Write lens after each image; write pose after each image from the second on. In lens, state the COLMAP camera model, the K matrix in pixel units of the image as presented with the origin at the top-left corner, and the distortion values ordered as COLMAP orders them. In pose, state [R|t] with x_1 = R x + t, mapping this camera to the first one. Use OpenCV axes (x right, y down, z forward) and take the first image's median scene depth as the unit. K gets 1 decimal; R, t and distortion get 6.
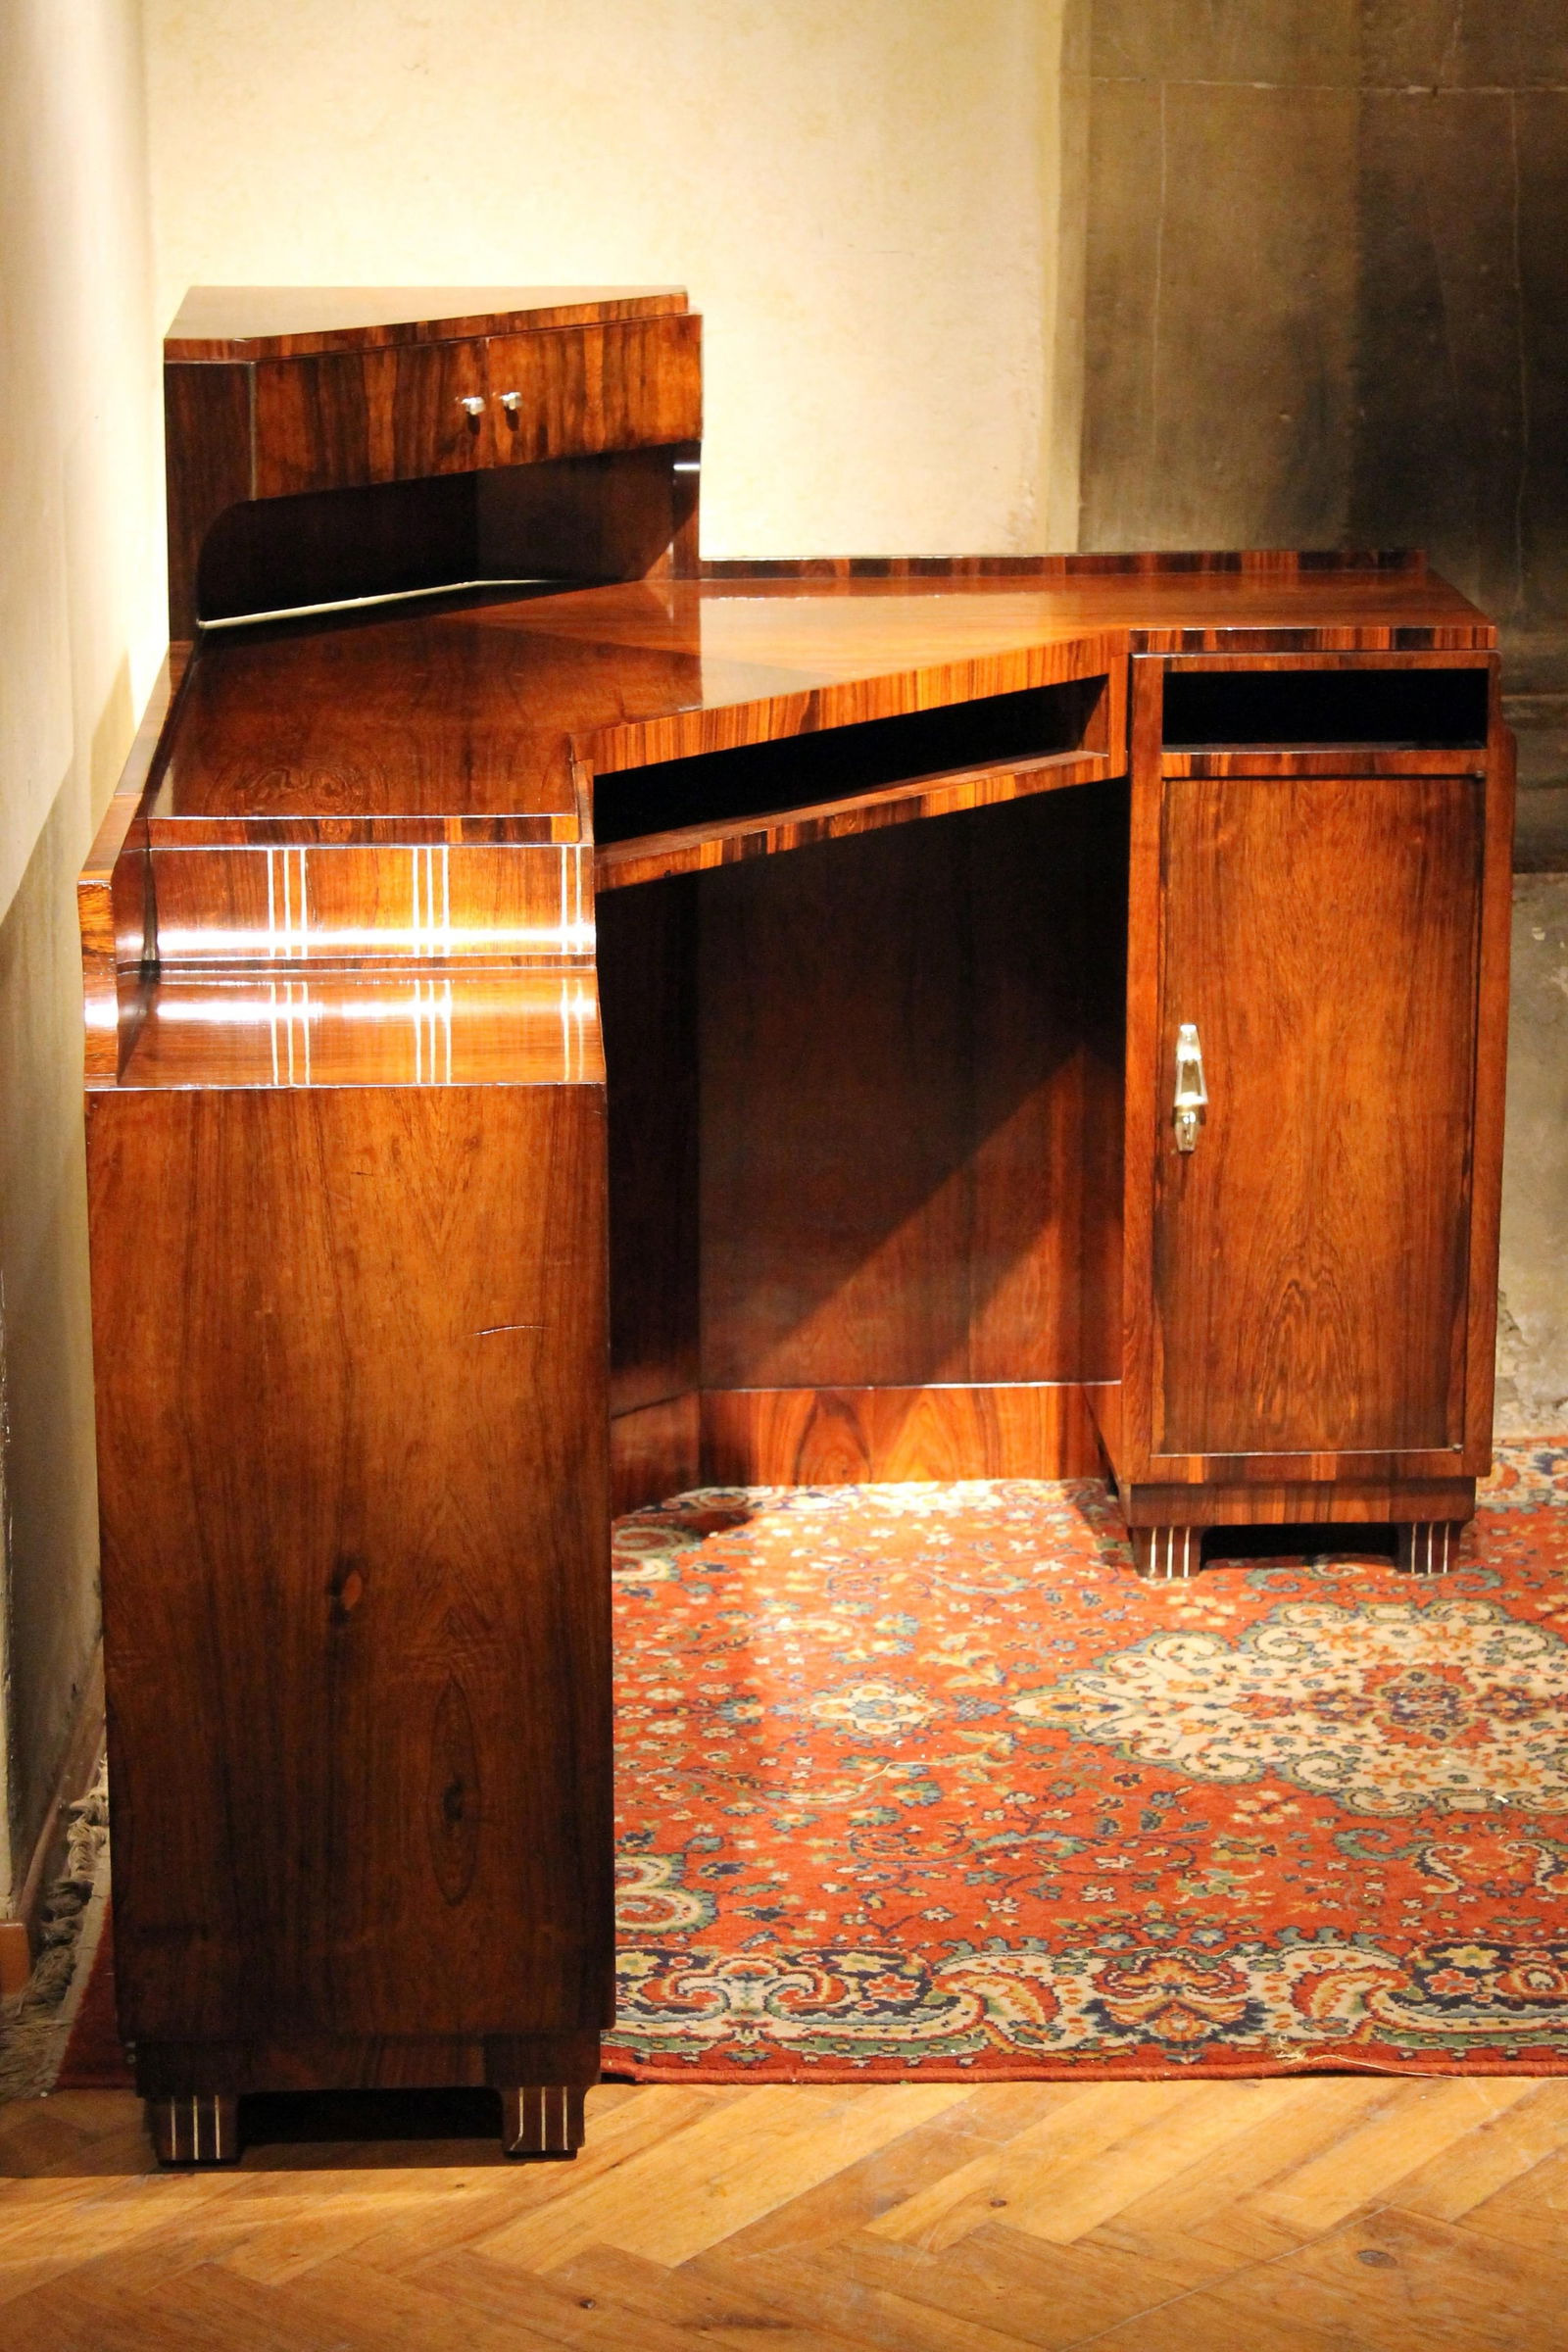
lens RADIAL K [[5315.8, 0, 727.7], [0, 5315.8, 1167.3], [0, 0, 1]] dist [0.069018, 0.155178]
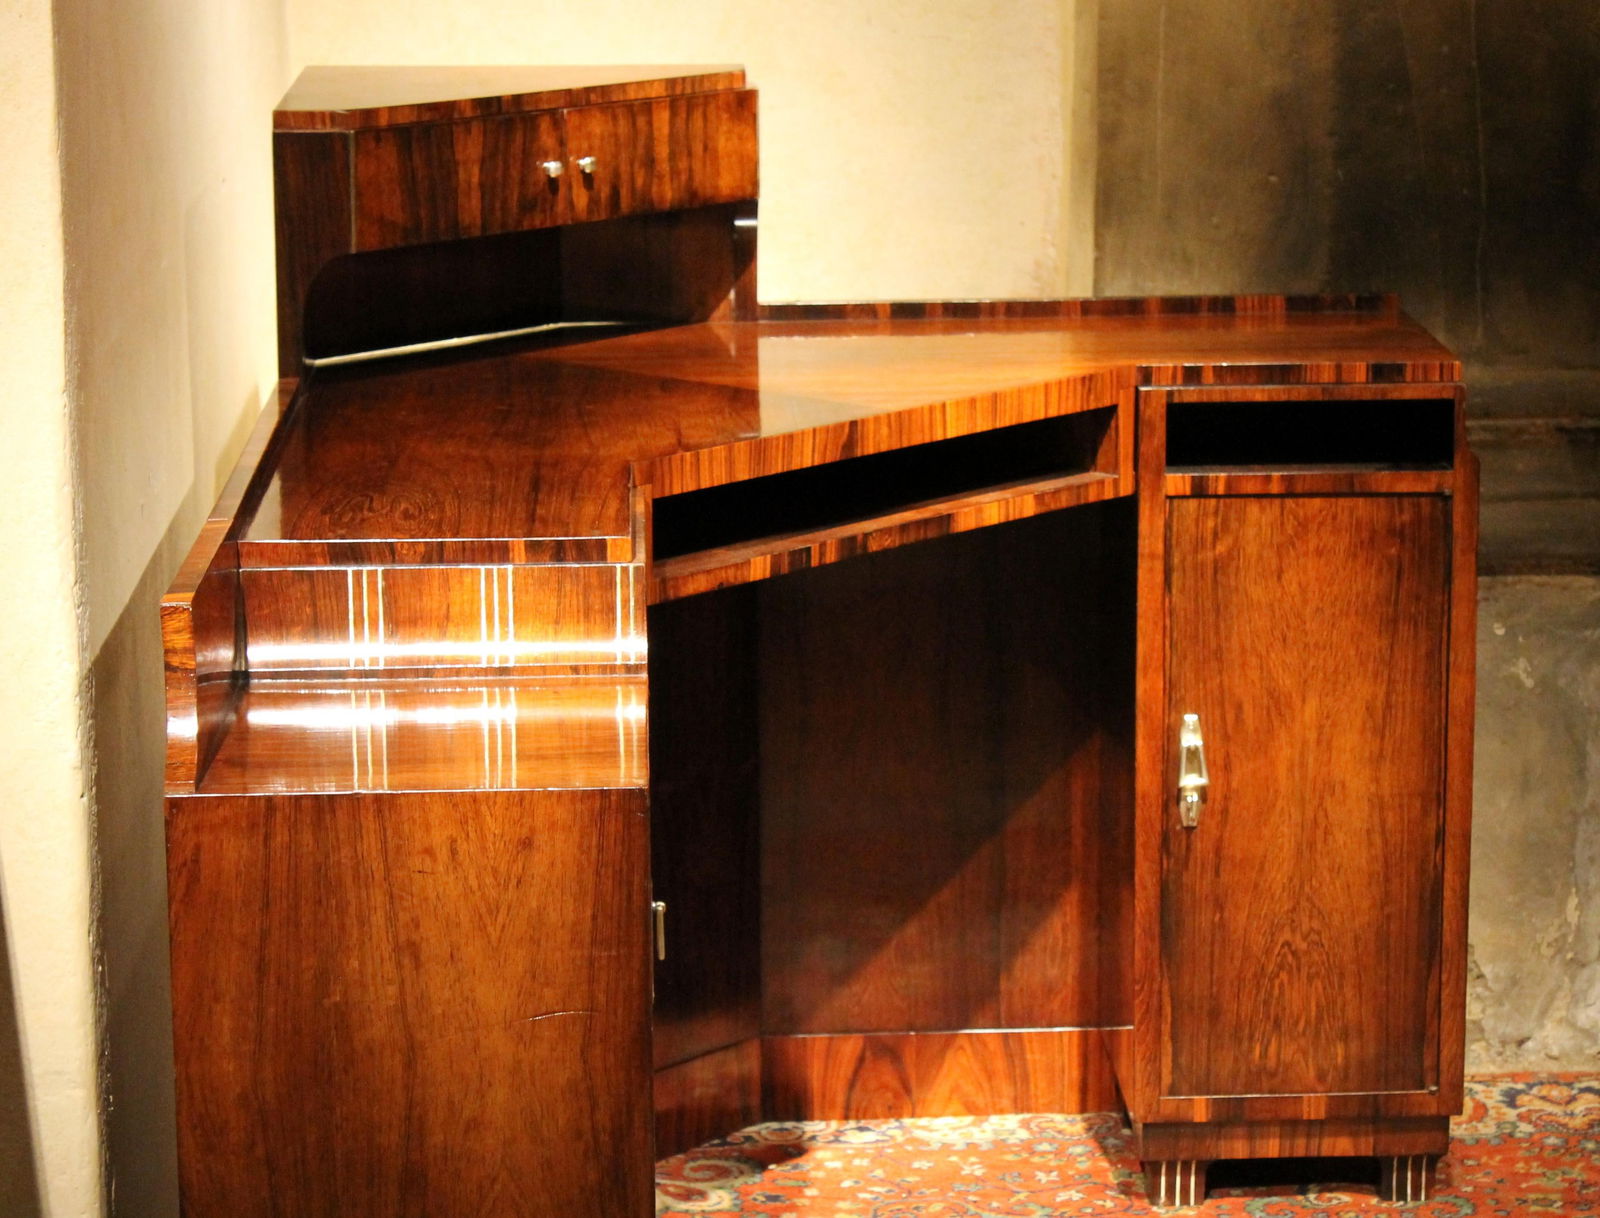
lens RADIAL K [[4279.2, 0, 840.1], [0, 4279.2, 609.2], [0, 0, 1]] dist [0.062430, 0.005076]
pose [[0.999994, -0.002867, 0.001688, 0.011043], [0.002934, 0.999144, -0.041274, -0.011975], [-0.001568, 0.041279, 0.999146, 0.095068]]
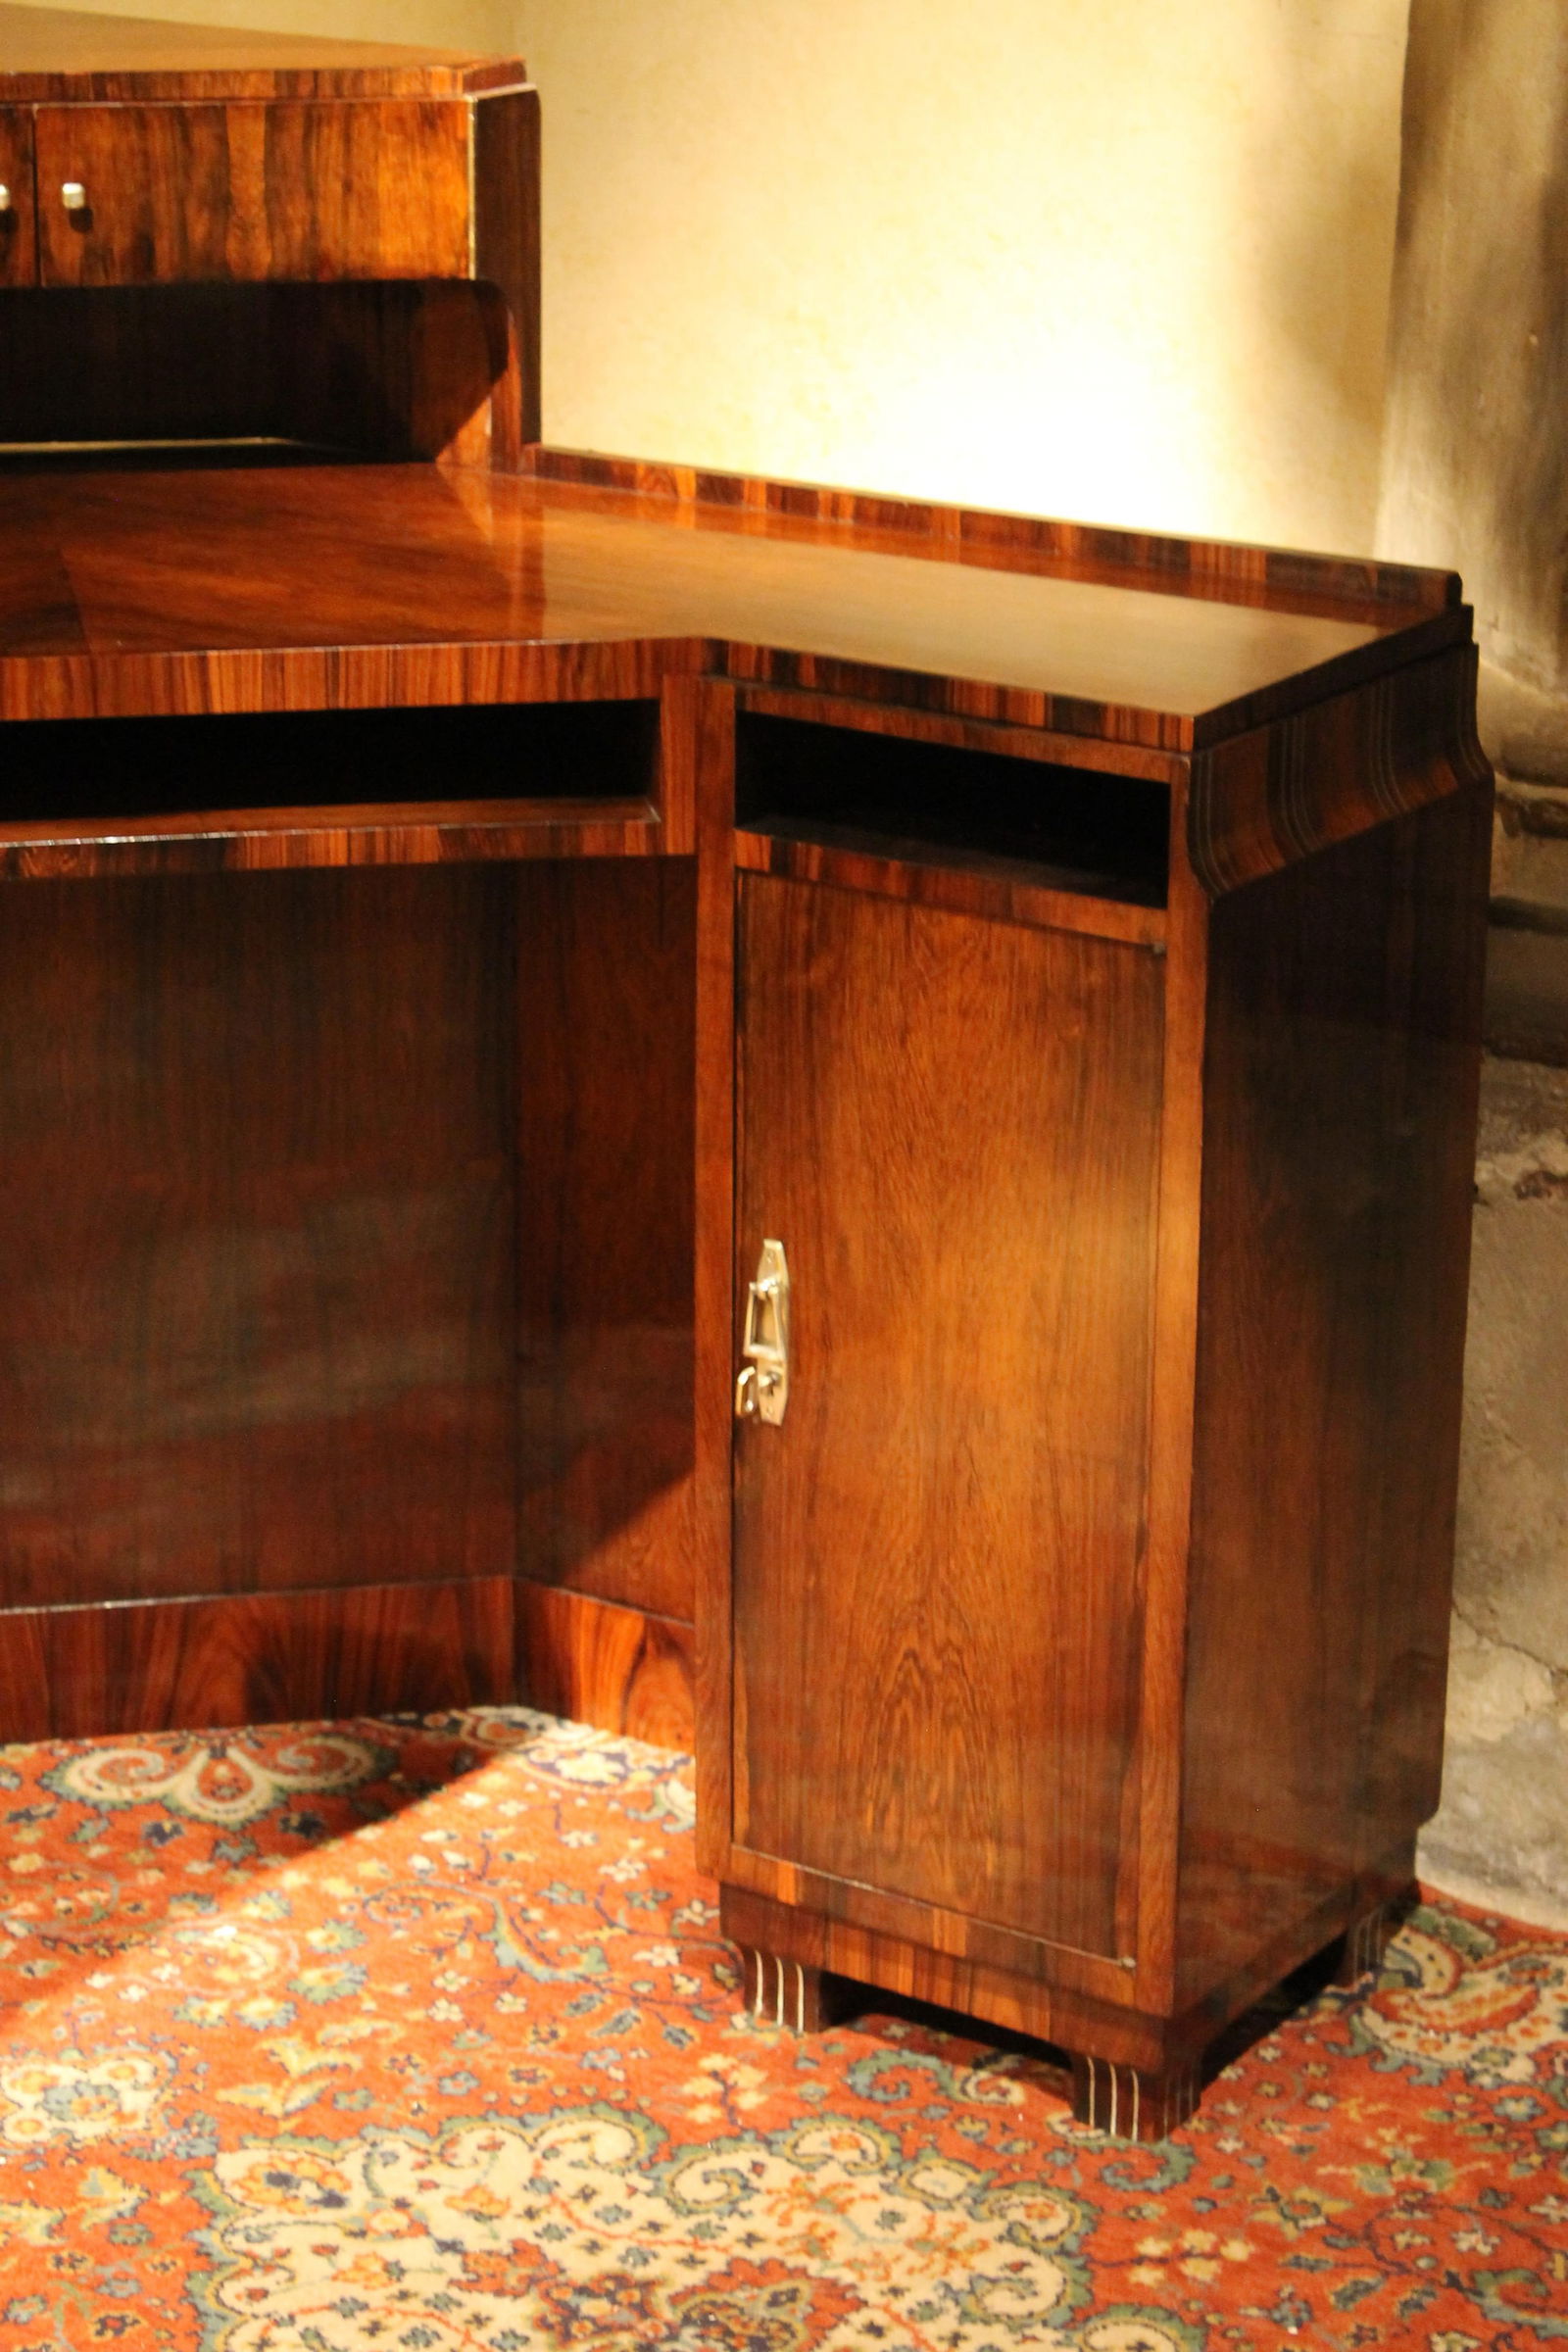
lens RADIAL K [[5272.2, 0, 731.7], [0, 5272.2, 1153.8], [0, 0, 1]] dist [0.066464, 0.042667]
pose [[0.796426, 0.201187, -0.570289, 0.457354], [-0.164696, 0.979551, 0.115564, -0.112856], [0.581878, 0.001887, 0.813274, 0.464506]]
